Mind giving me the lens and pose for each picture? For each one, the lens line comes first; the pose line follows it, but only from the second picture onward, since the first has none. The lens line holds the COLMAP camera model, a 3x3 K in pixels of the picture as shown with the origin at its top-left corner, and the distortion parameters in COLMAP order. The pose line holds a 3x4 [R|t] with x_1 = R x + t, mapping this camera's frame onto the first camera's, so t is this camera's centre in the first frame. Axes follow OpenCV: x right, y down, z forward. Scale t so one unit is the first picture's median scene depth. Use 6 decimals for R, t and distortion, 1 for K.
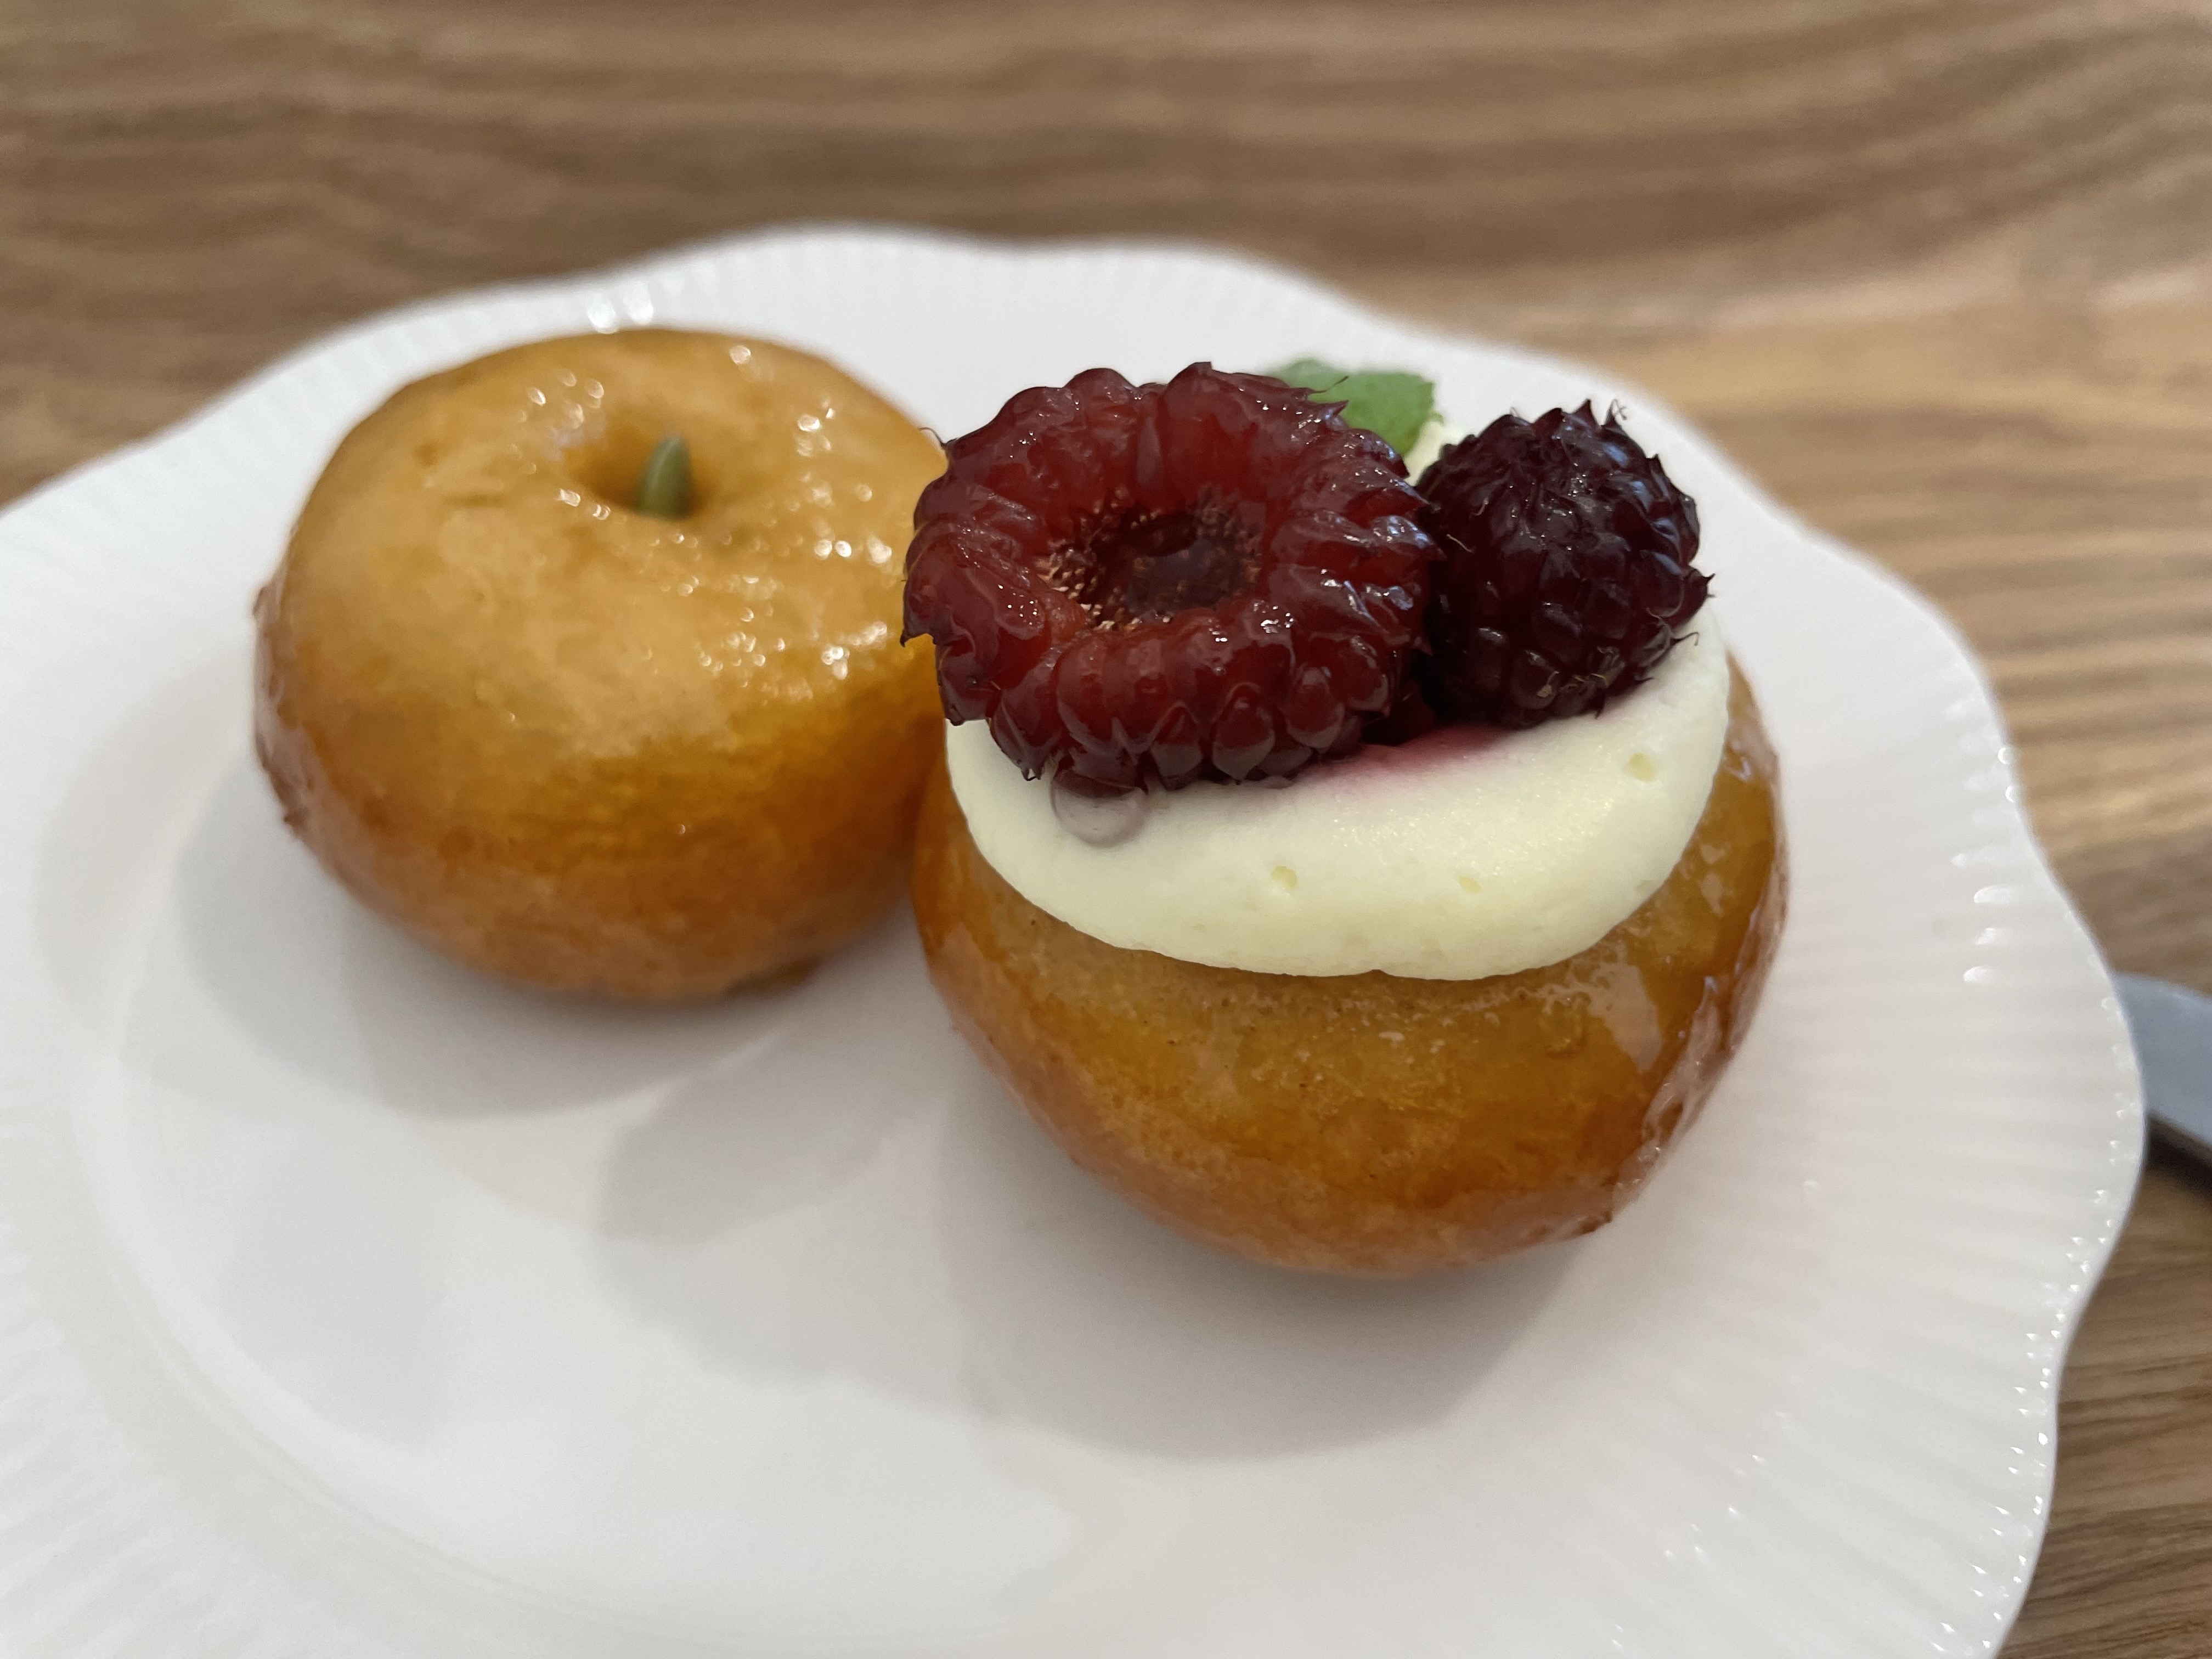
lens RADIAL K [[1784.2, 0, 1104.6], [0, 1784.2, 718.4], [0, 0, 1]] dist [0.066558, -0.168225]
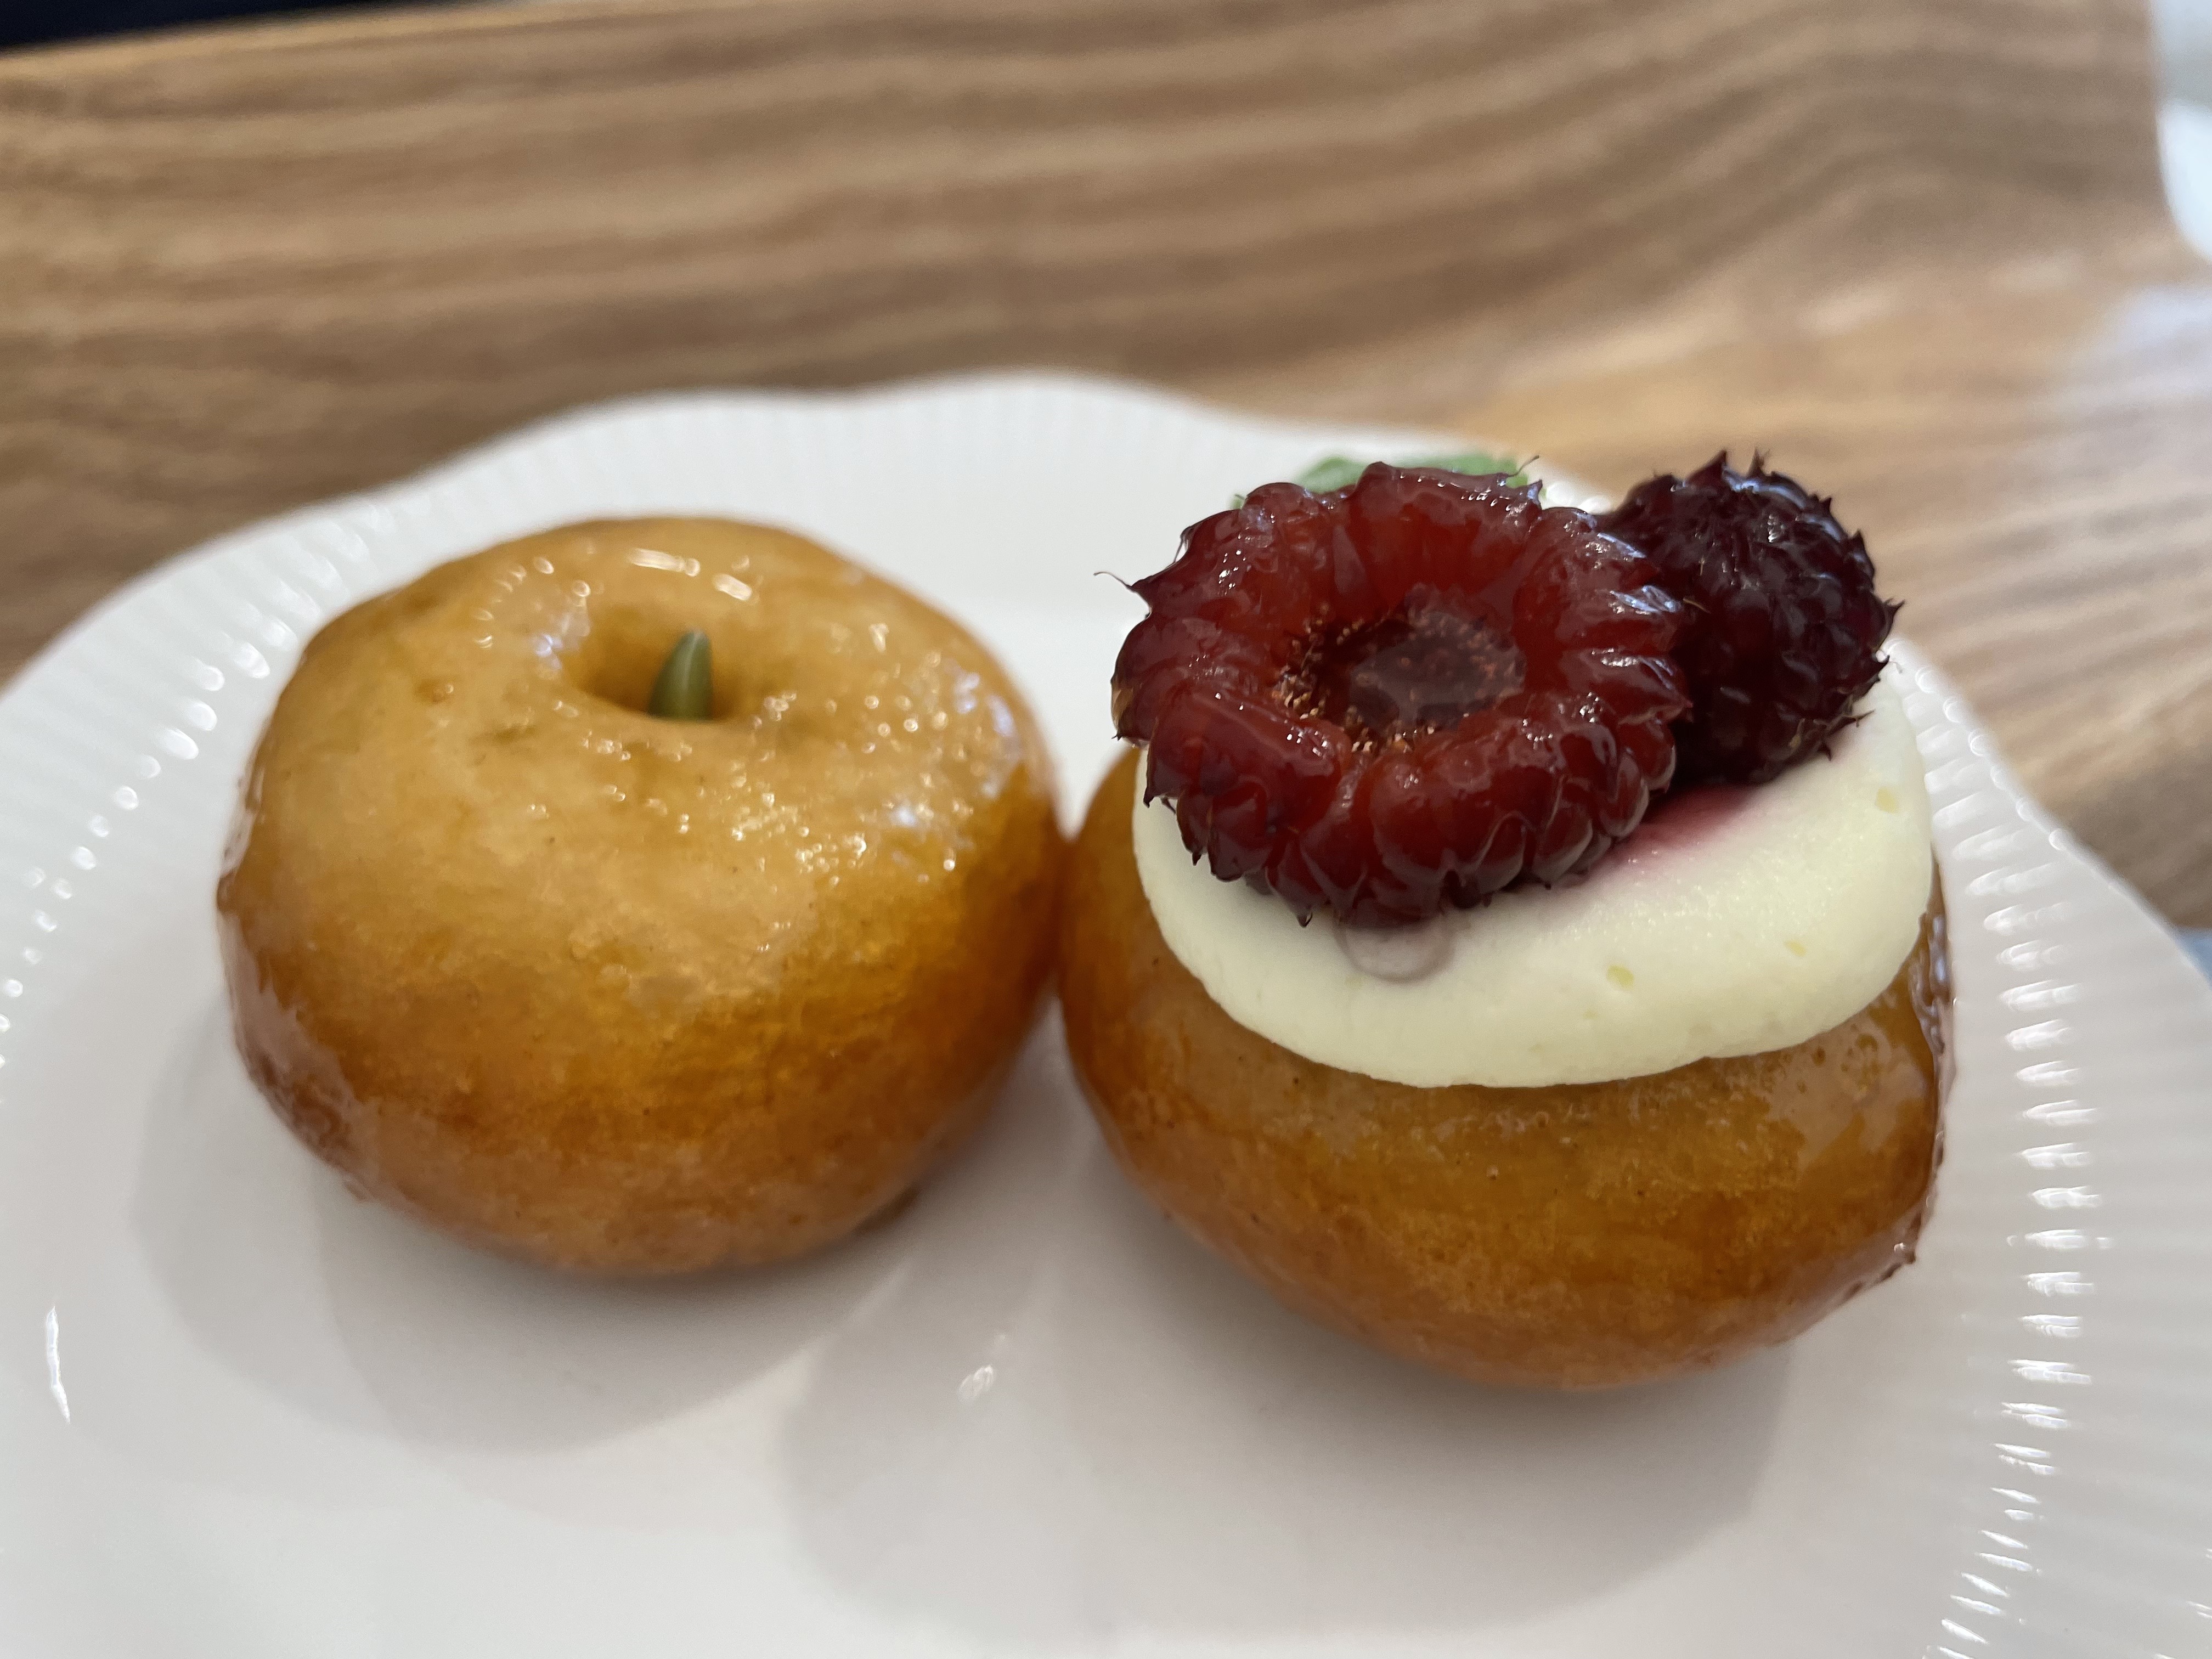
lens RADIAL K [[1784.2, 0, 1104.6], [0, 1784.2, 718.4], [0, 0, 1]] dist [0.066558, -0.168225]
pose [[0.964330, -0.160702, 0.210338, -0.262766], [0.174854, 0.983305, -0.050383, -0.035351], [-0.198730, 0.085364, 0.976330, 0.088782]]
